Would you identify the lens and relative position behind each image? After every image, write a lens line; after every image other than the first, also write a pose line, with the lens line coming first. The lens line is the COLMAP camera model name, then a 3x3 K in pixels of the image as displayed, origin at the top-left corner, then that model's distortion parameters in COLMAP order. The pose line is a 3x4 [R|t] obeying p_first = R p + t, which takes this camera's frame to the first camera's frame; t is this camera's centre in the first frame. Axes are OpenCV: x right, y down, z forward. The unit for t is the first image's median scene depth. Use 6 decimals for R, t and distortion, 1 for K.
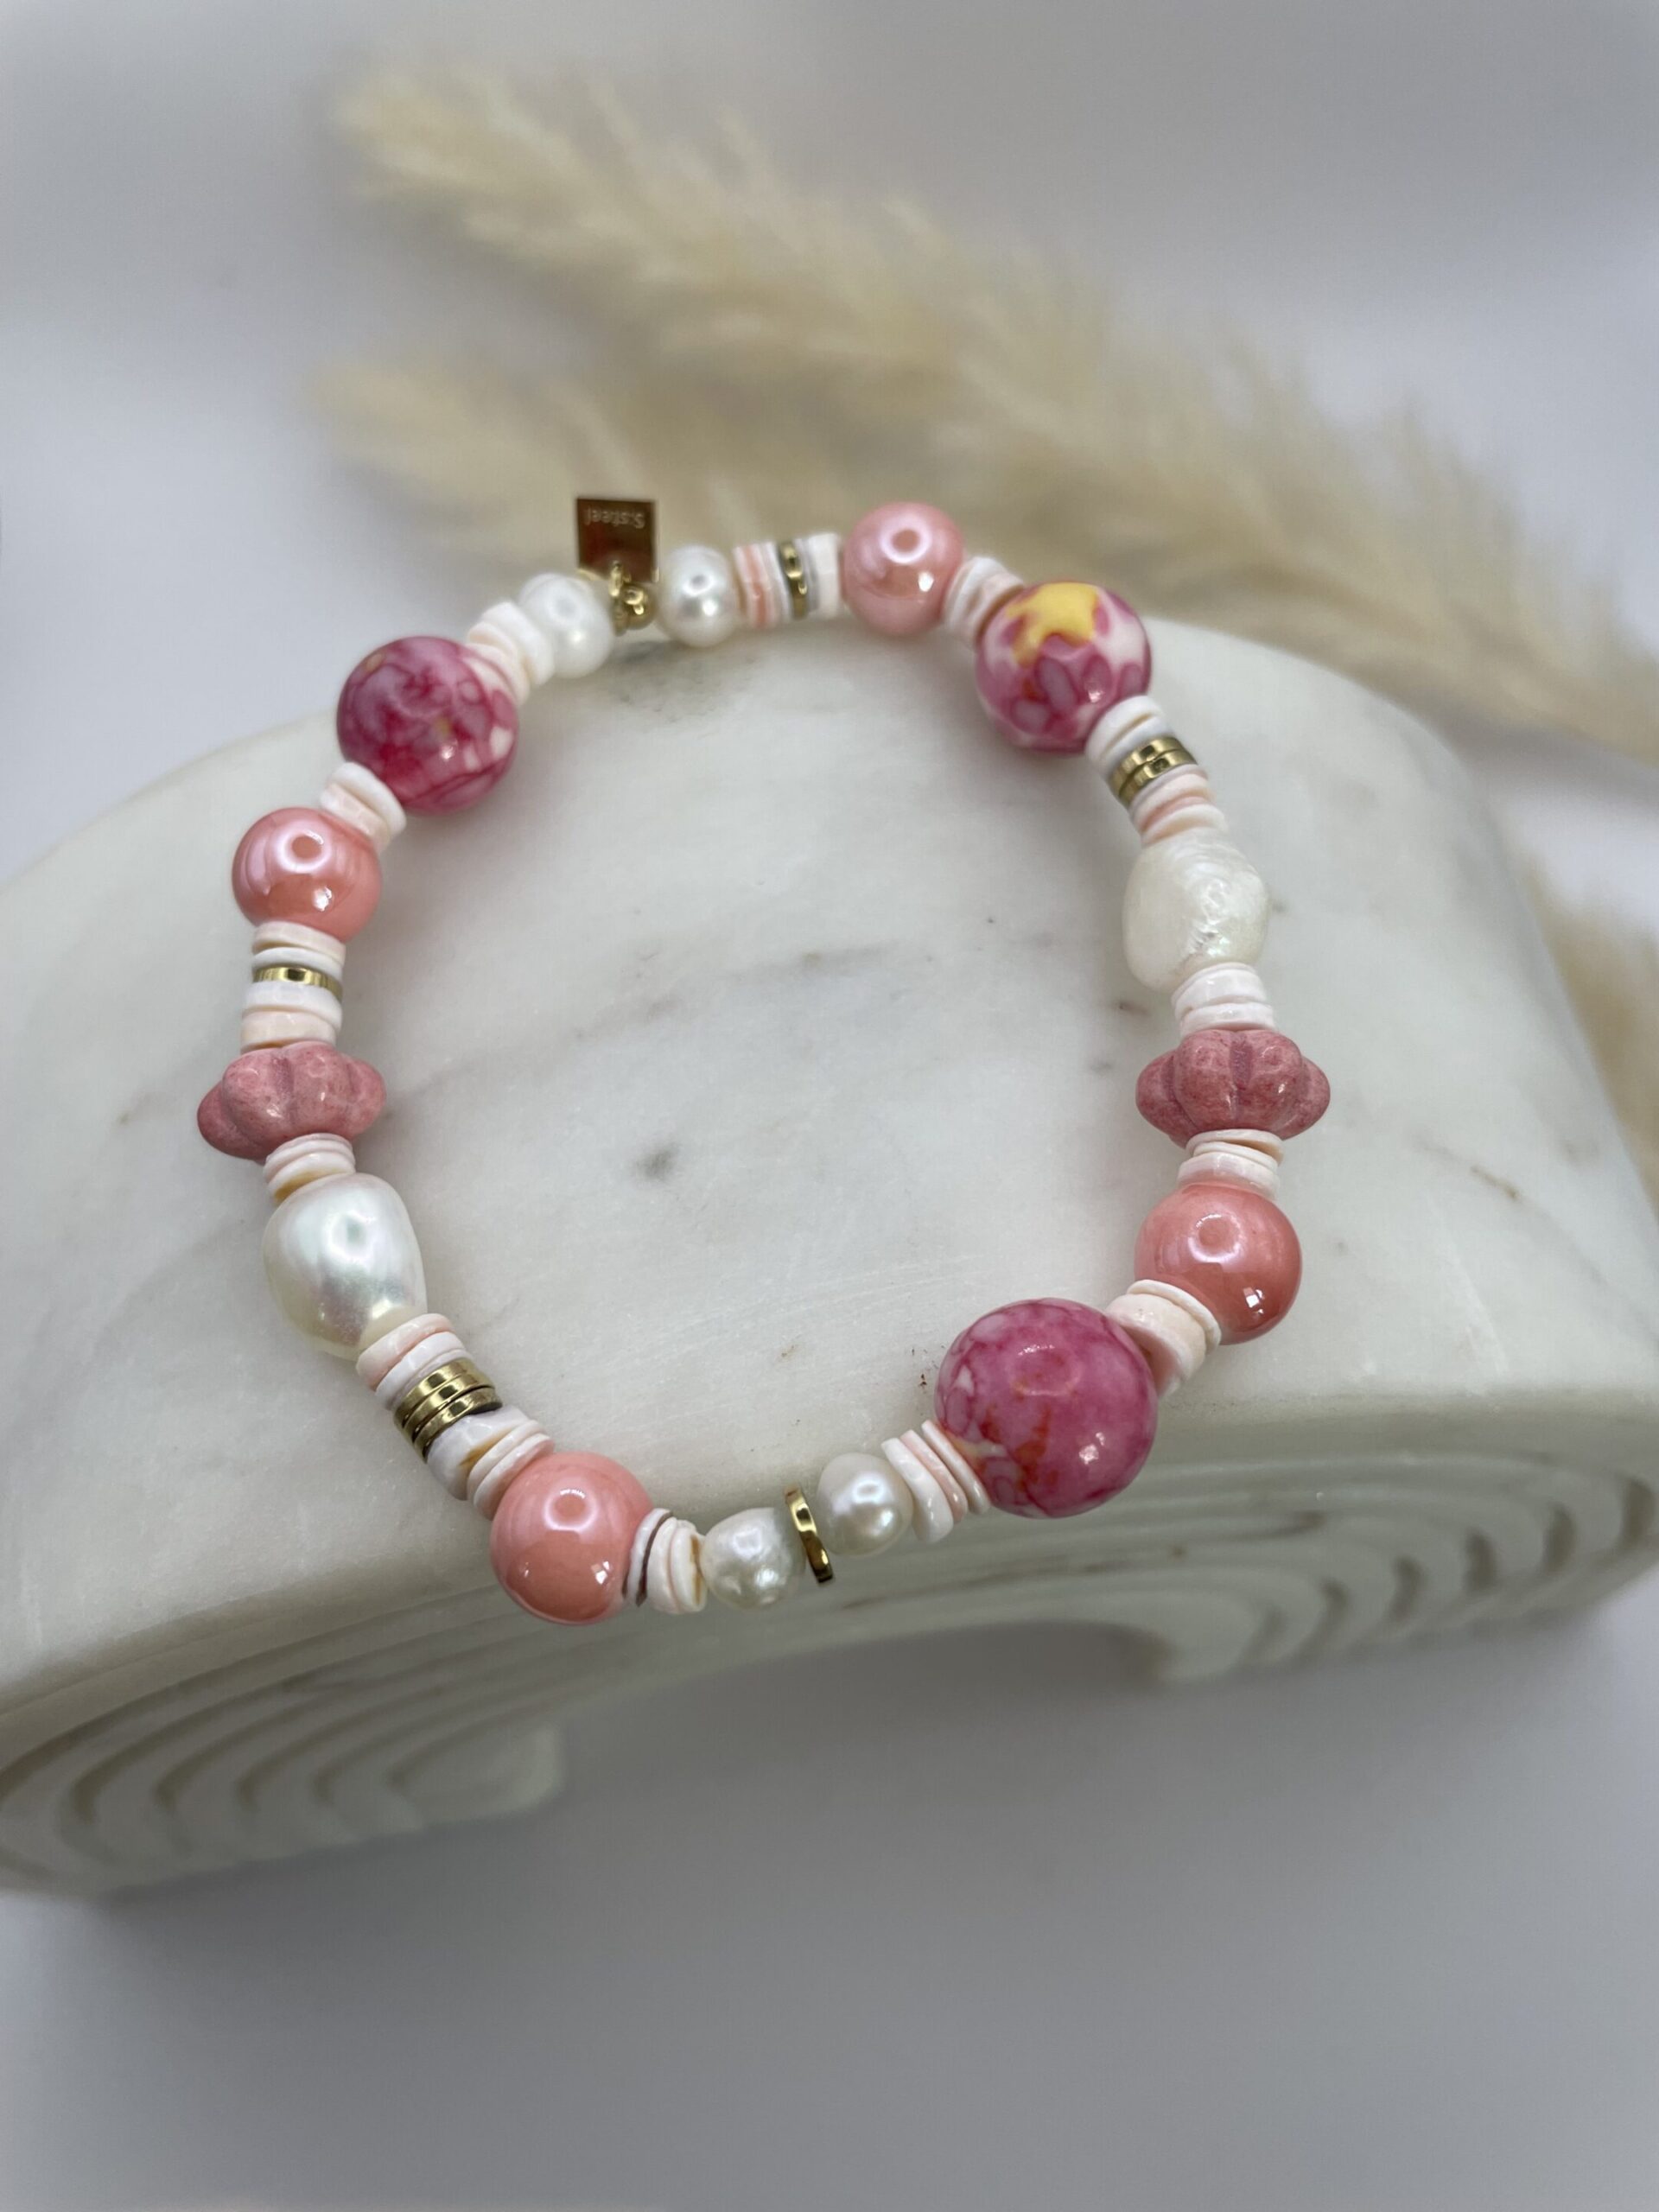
lens RADIAL K [[1720.6, 0, 817.2], [0, 1720.6, 1113.4], [0, 0, 1]] dist [0.031695, -0.042761]
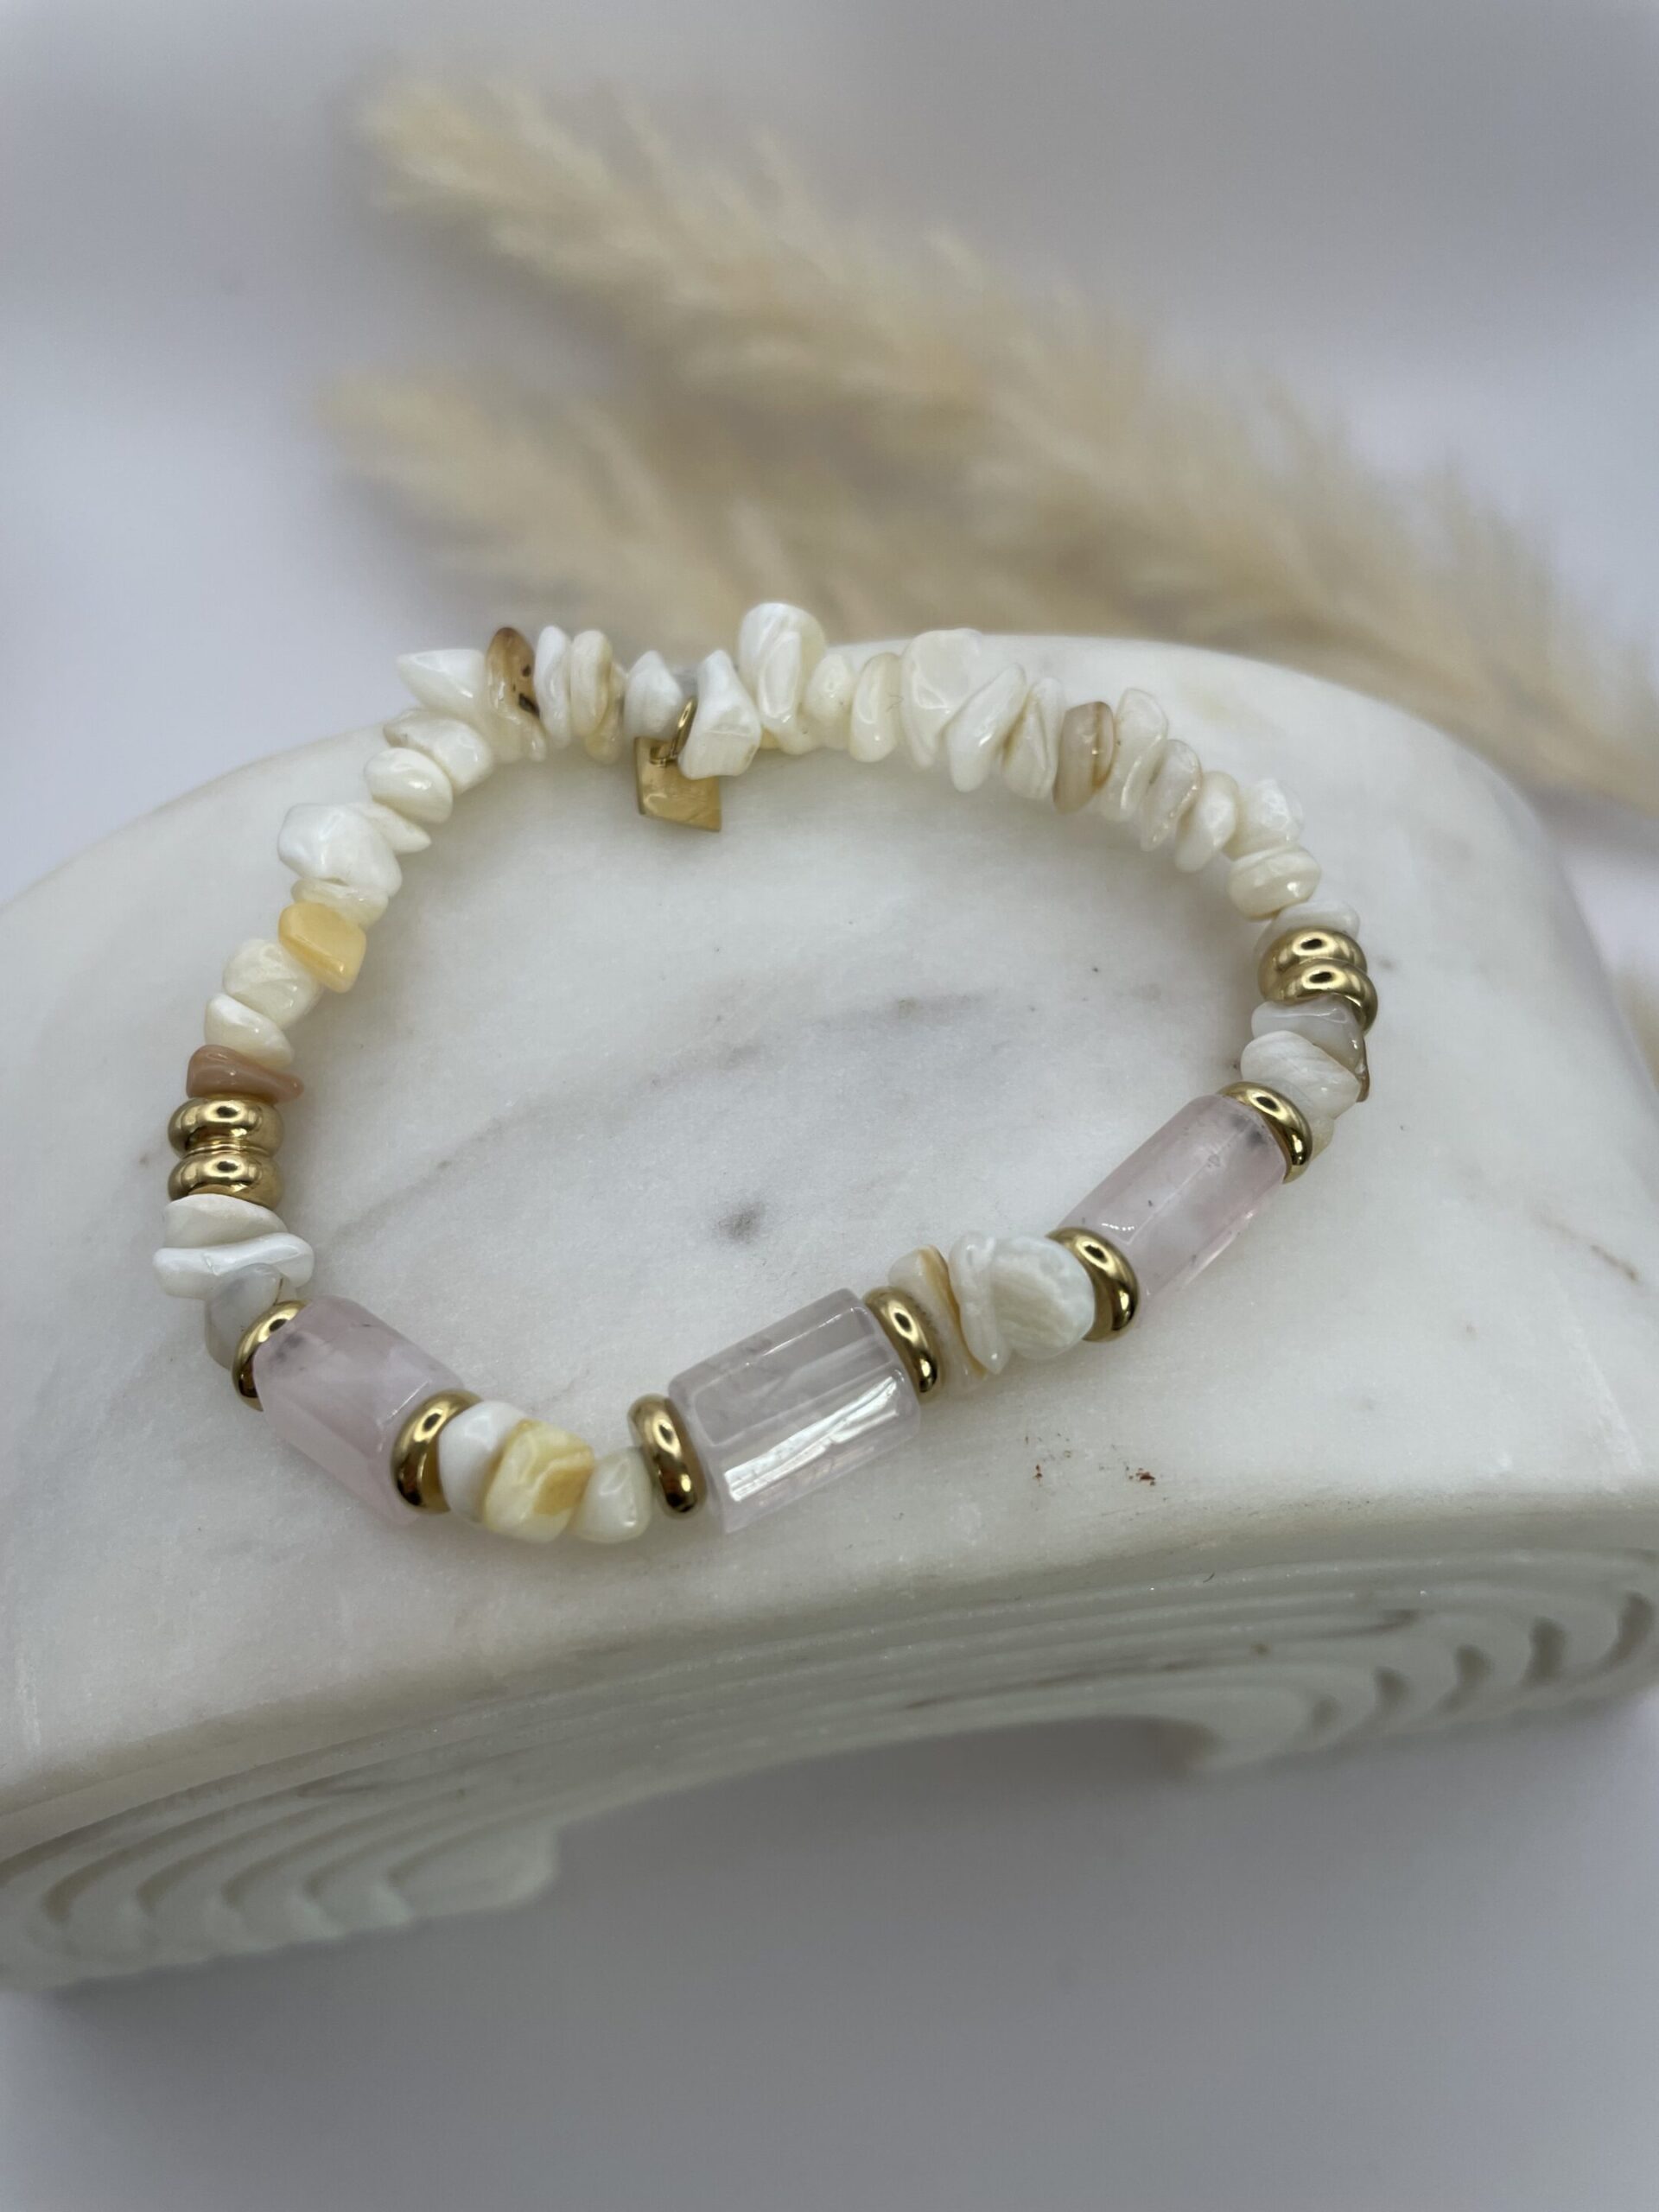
lens RADIAL K [[1720.6, 0, 826.9], [0, 1720.6, 1104.2], [0, 0, 1]] dist [0.031695, -0.042761]
pose [[0.998946, 0.025799, 0.037960, -0.063799], [-0.024678, 0.999254, -0.029701, -0.006562], [-0.038698, 0.028733, 0.998838, 0.060883]]
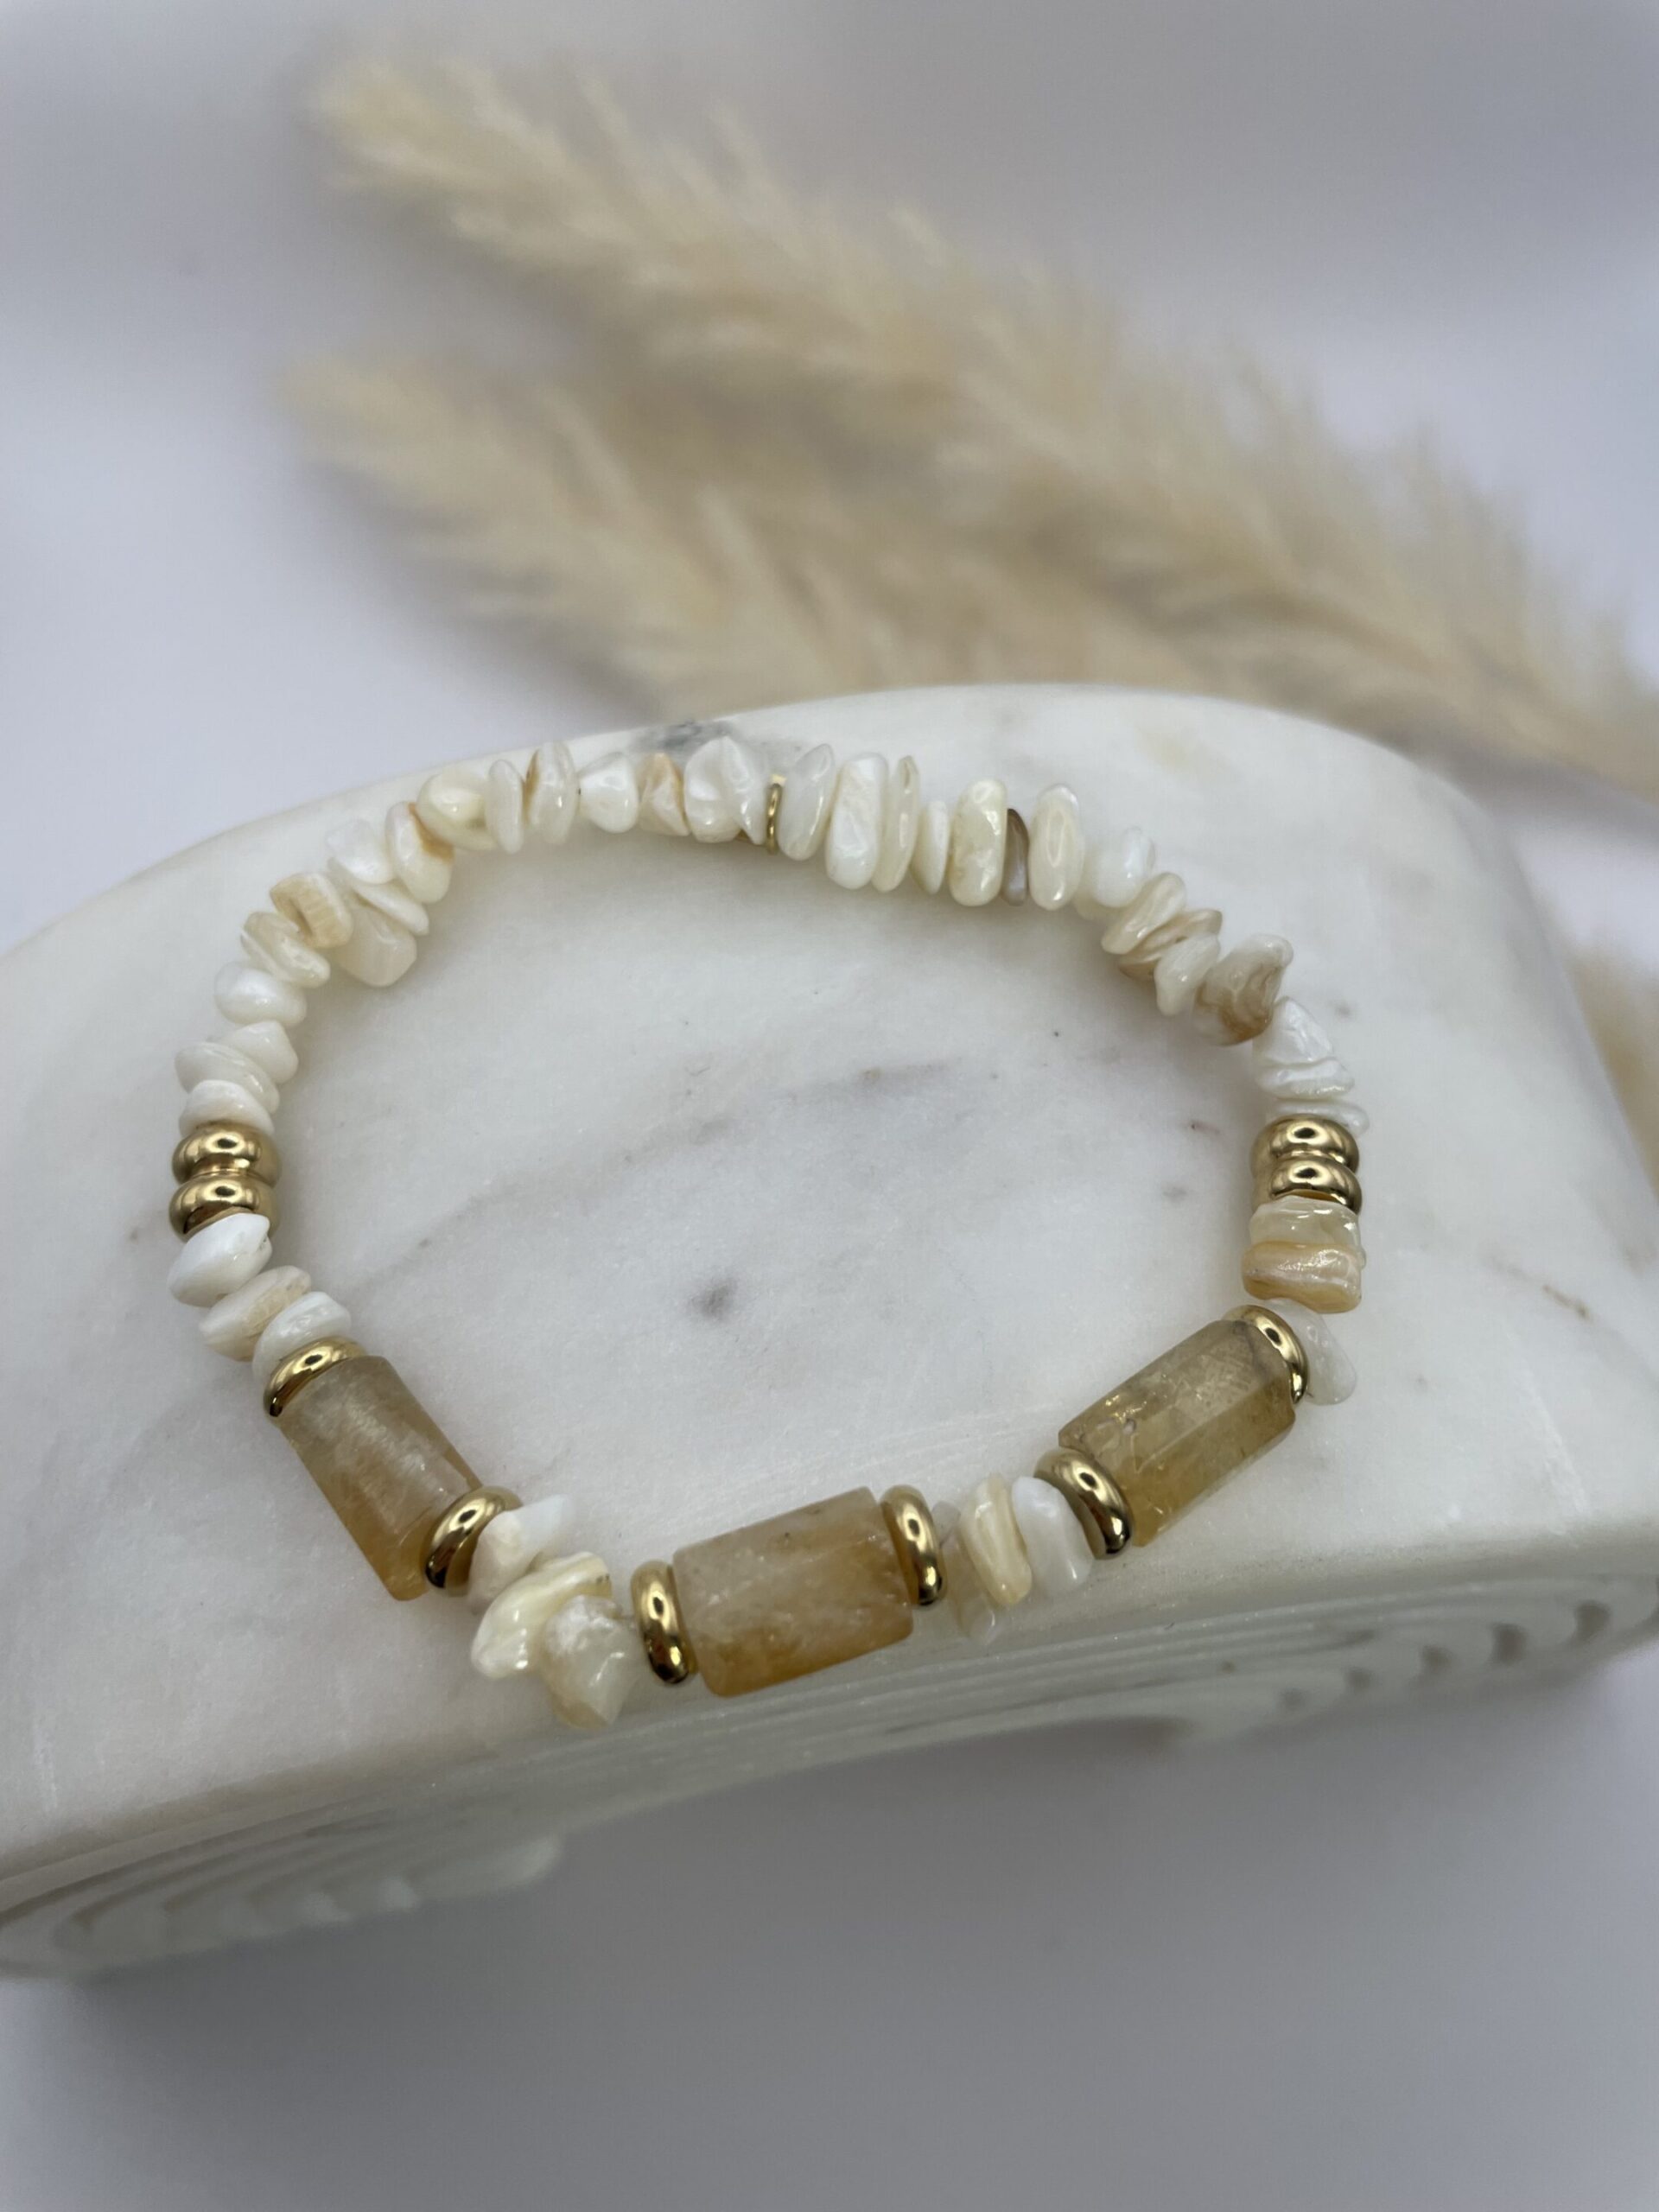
lens RADIAL K [[1720.6, 0, 816.3], [0, 1720.6, 1106.4], [0, 0, 1]] dist [0.031695, -0.042761]
pose [[0.999321, 0.003696, 0.036655, -0.054664], [-0.004506, 0.999747, 0.022057, -0.075228], [-0.036564, -0.022207, 0.999085, 0.040302]]
